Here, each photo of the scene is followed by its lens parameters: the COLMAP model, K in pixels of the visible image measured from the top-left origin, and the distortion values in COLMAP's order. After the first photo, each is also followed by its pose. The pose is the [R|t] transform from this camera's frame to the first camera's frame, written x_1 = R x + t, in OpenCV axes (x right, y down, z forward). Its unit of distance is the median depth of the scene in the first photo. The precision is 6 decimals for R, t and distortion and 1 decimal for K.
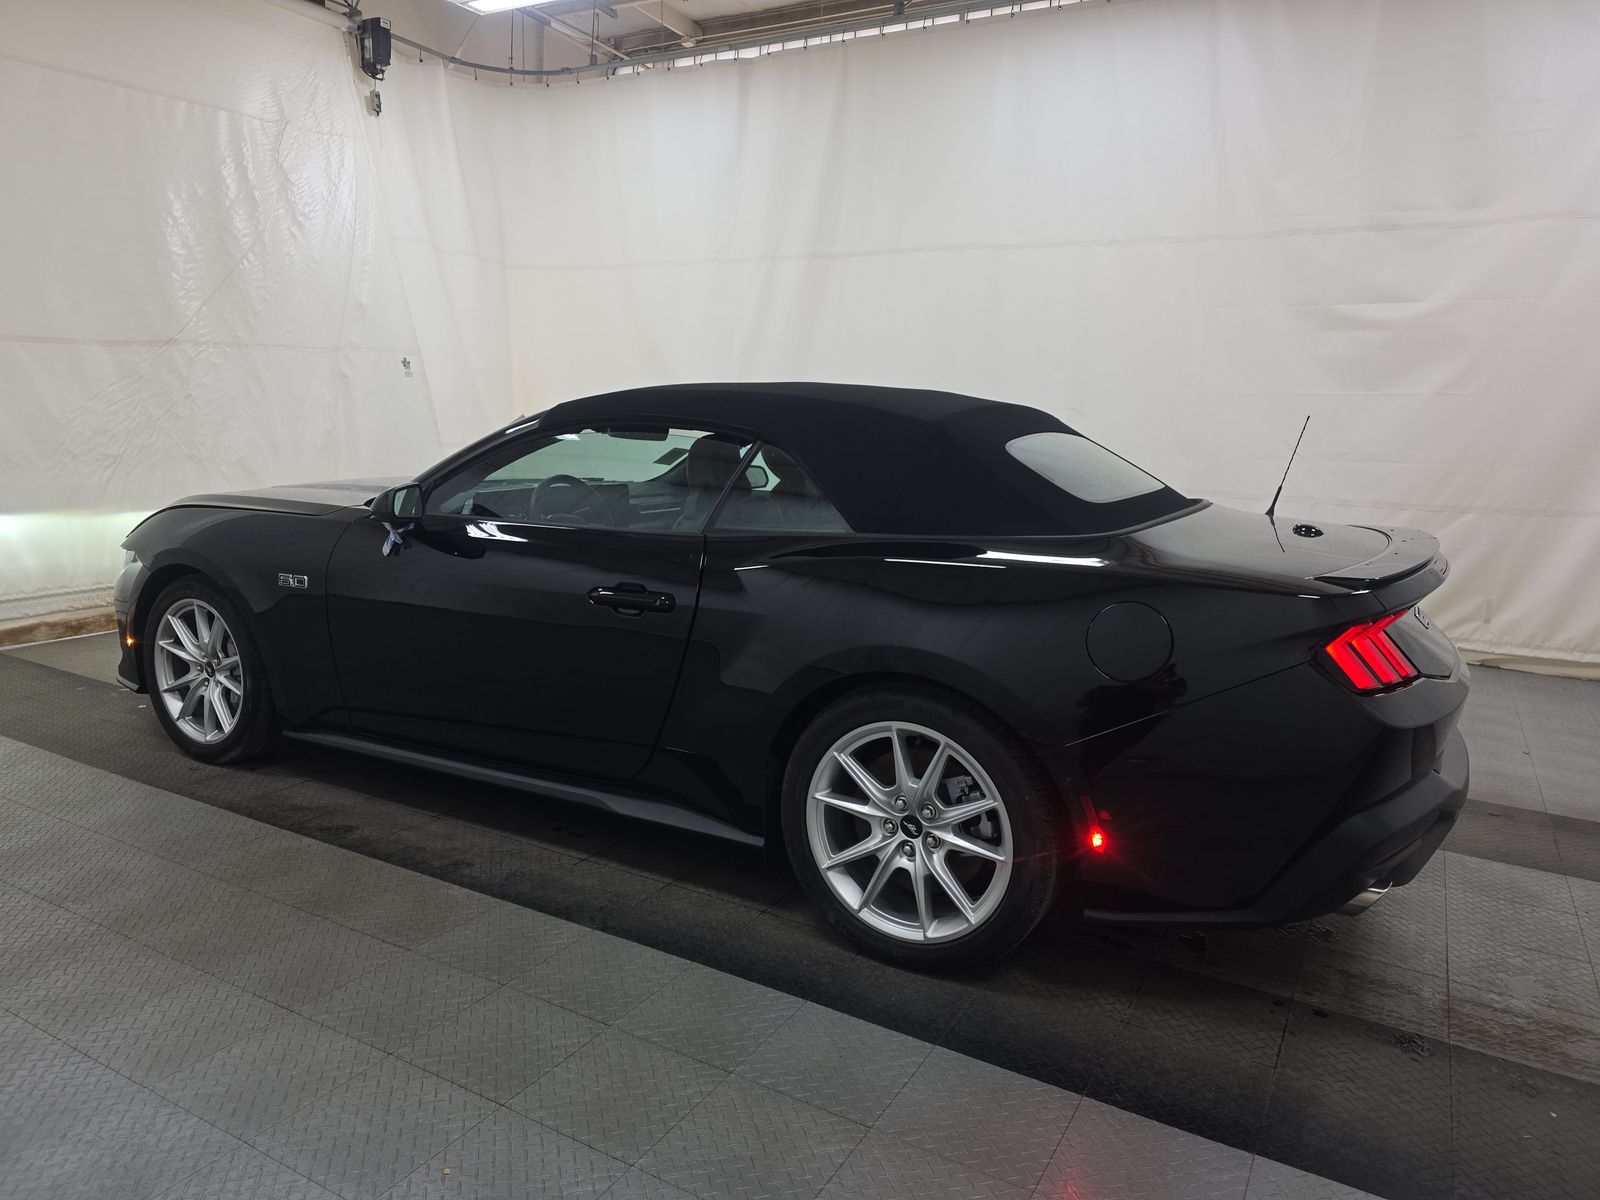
lens RADIAL K [[1084.3, 0, 800.0], [0, 1084.3, 600.0], [0, 0, 1]] dist [0.010213, 0.002788]
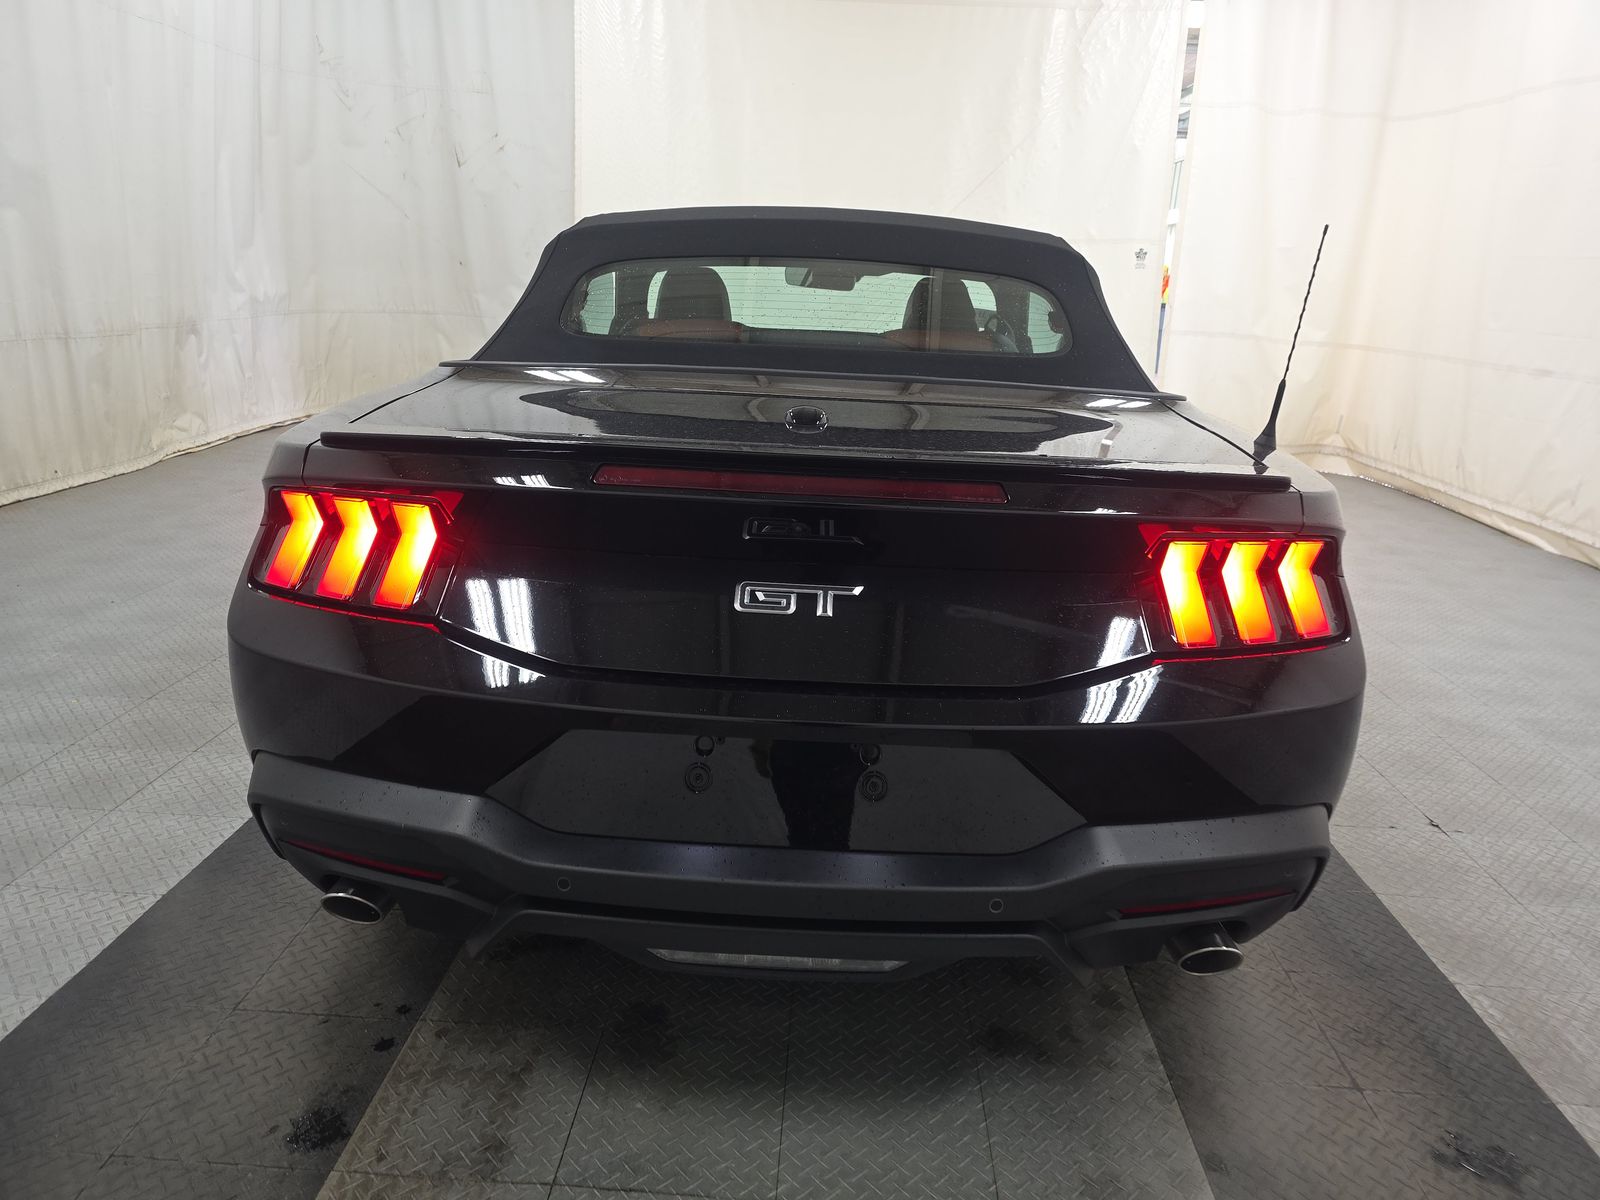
lens RADIAL K [[1084.3, 0, 800.0], [0, 1084.3, 600.0], [0, 0, 1]] dist [0.010213, 0.002788]
pose [[0.488974, 0.255954, -0.833902, 0.915665], [-0.217283, 0.961588, 0.167738, -0.054476], [0.844804, 0.099173, 0.525806, 0.683847]]
